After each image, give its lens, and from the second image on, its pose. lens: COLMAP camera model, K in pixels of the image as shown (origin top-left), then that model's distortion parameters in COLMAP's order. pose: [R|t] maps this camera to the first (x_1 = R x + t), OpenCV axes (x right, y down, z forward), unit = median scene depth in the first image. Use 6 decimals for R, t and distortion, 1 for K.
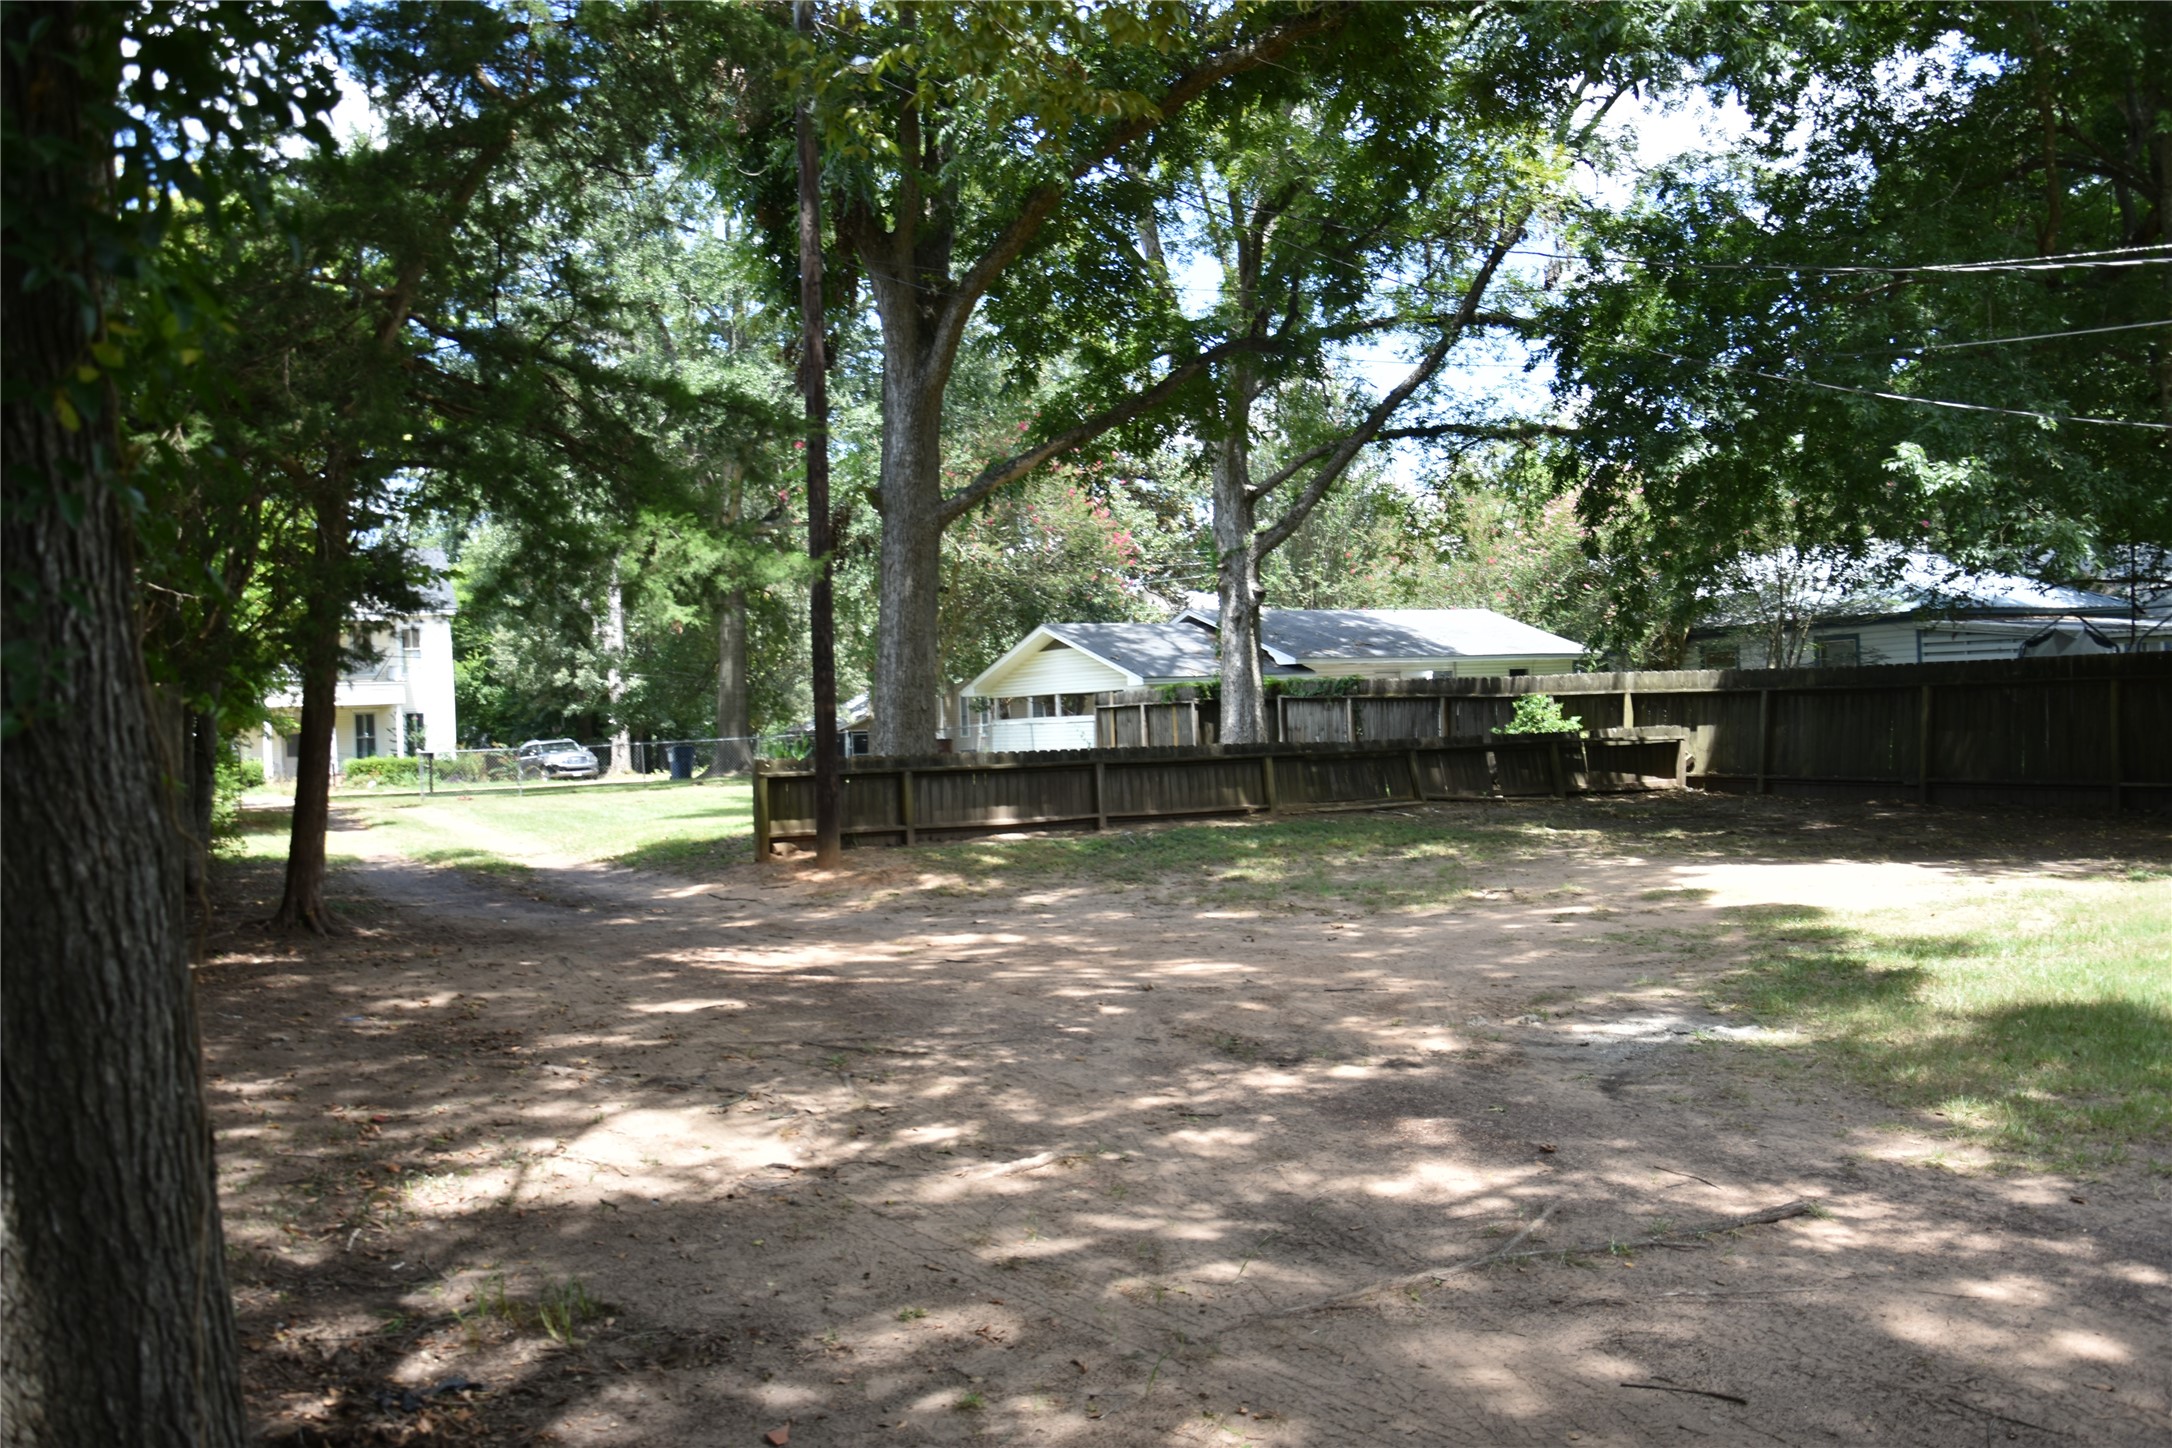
lens RADIAL K [[1802.3, 0, 1080.8], [0, 1802.3, 730.0], [0, 0, 1]] dist [0.000742, -0.012242]
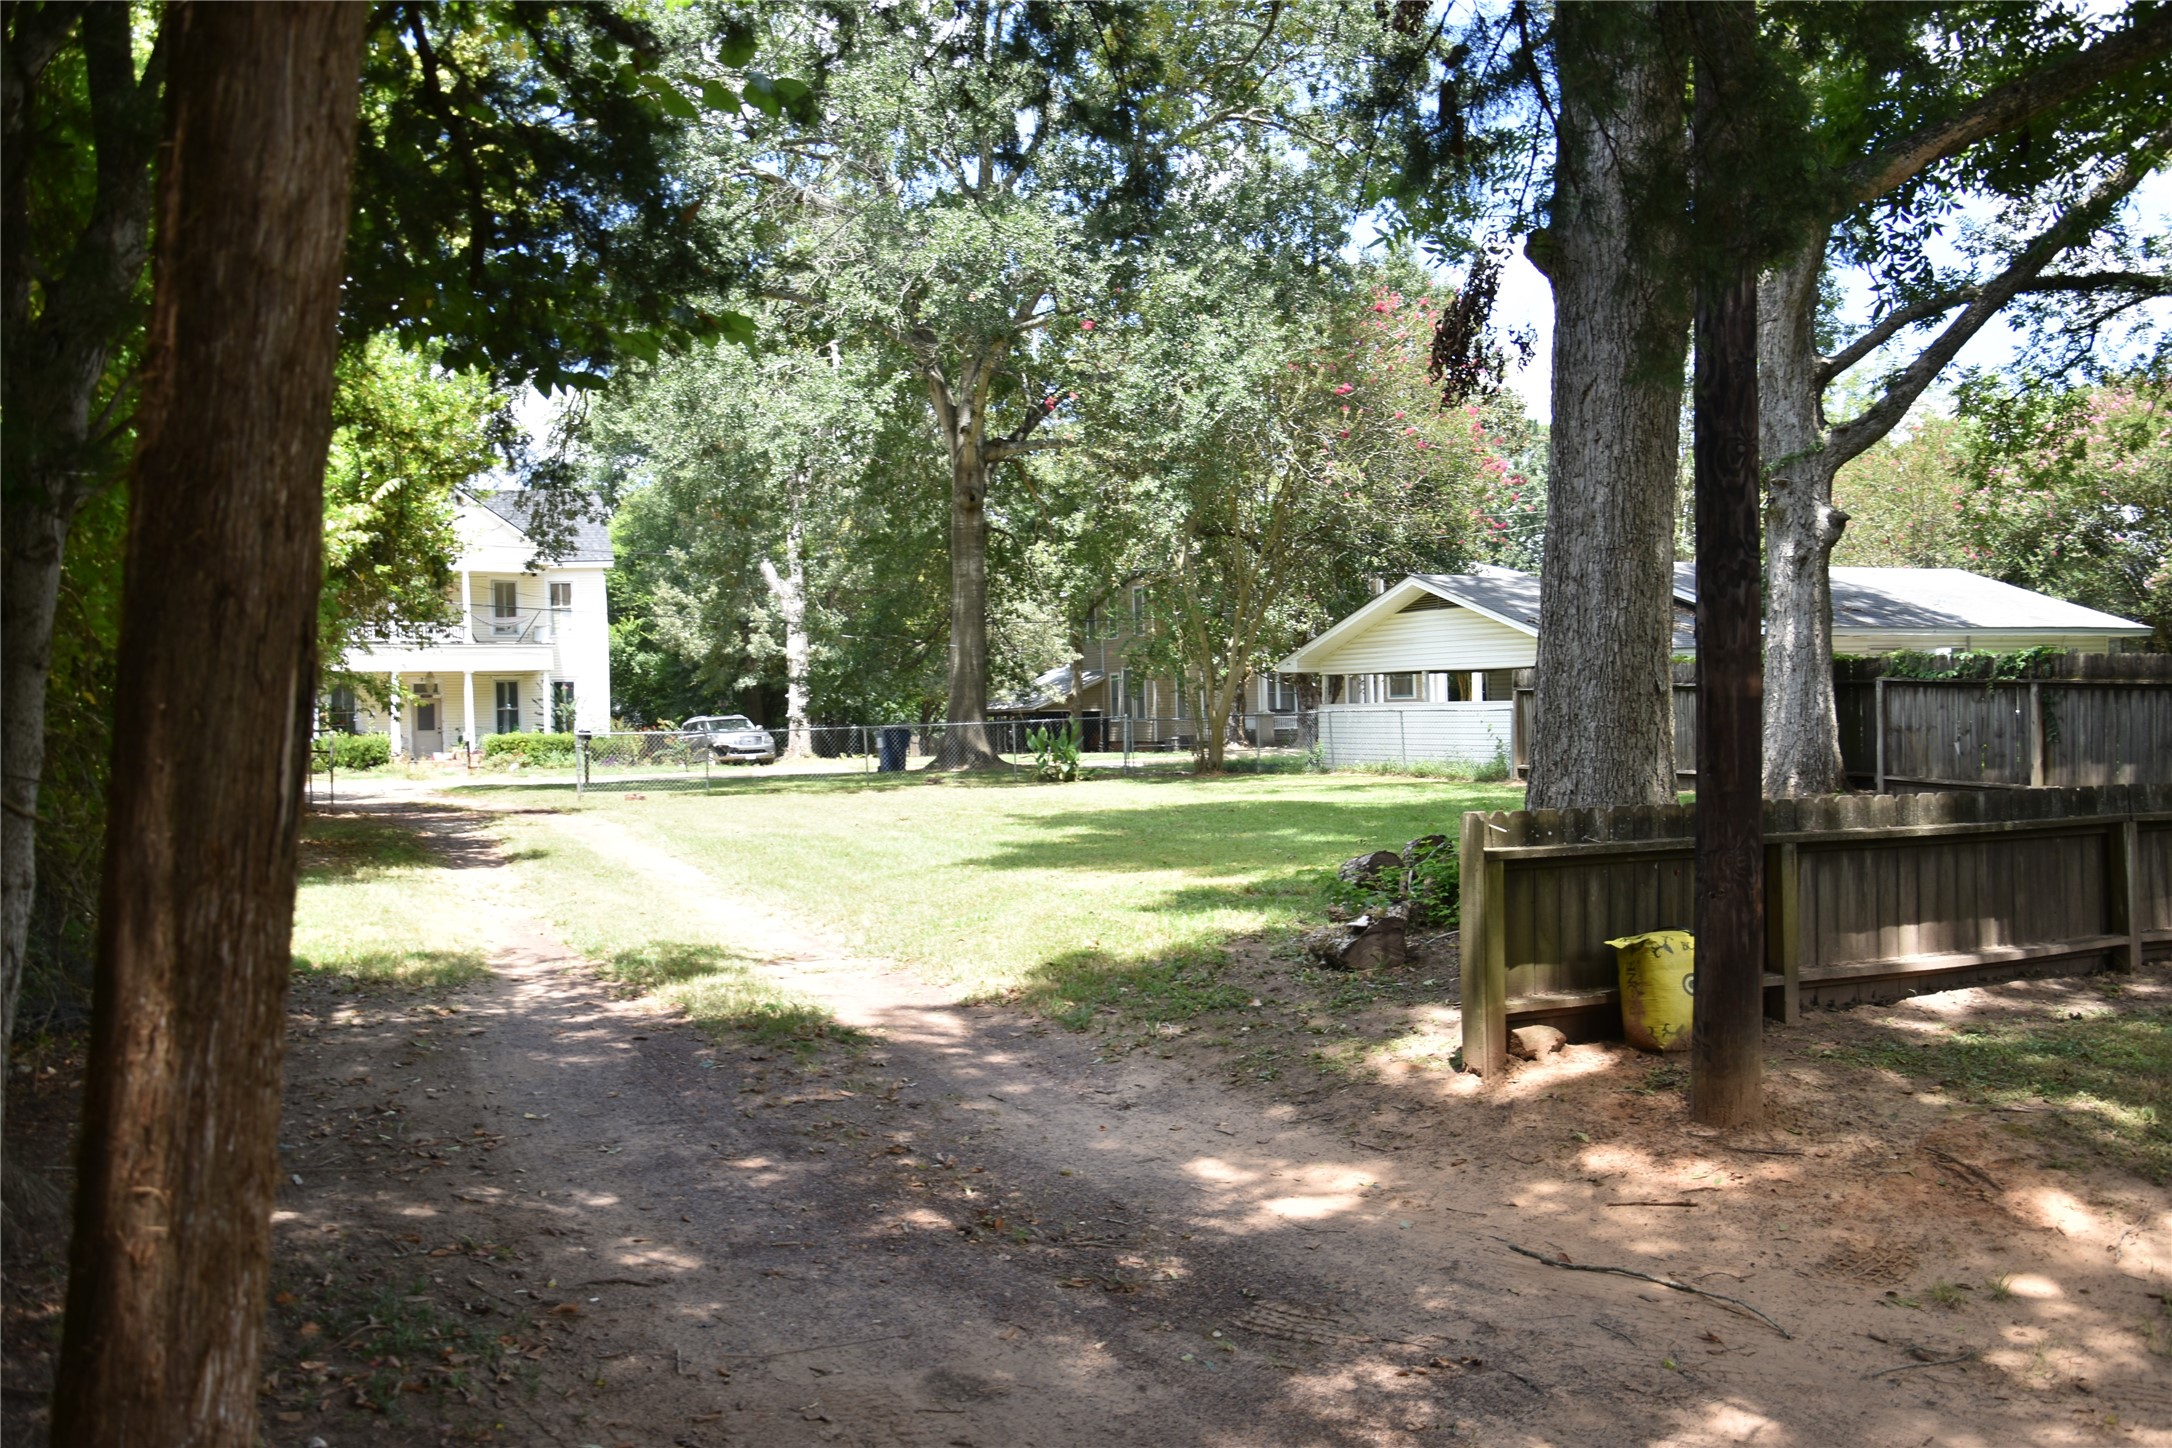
lens RADIAL K [[1802.3, 0, 1091.0], [0, 1802.3, 712.9], [0, 0, 1]] dist [0.000742, -0.012242]
pose [[0.997613, 0.017054, -0.066909, -0.063830], [-0.016839, 0.999851, 0.003786, -0.002162], [0.066964, -0.002650, 0.997752, 0.166344]]
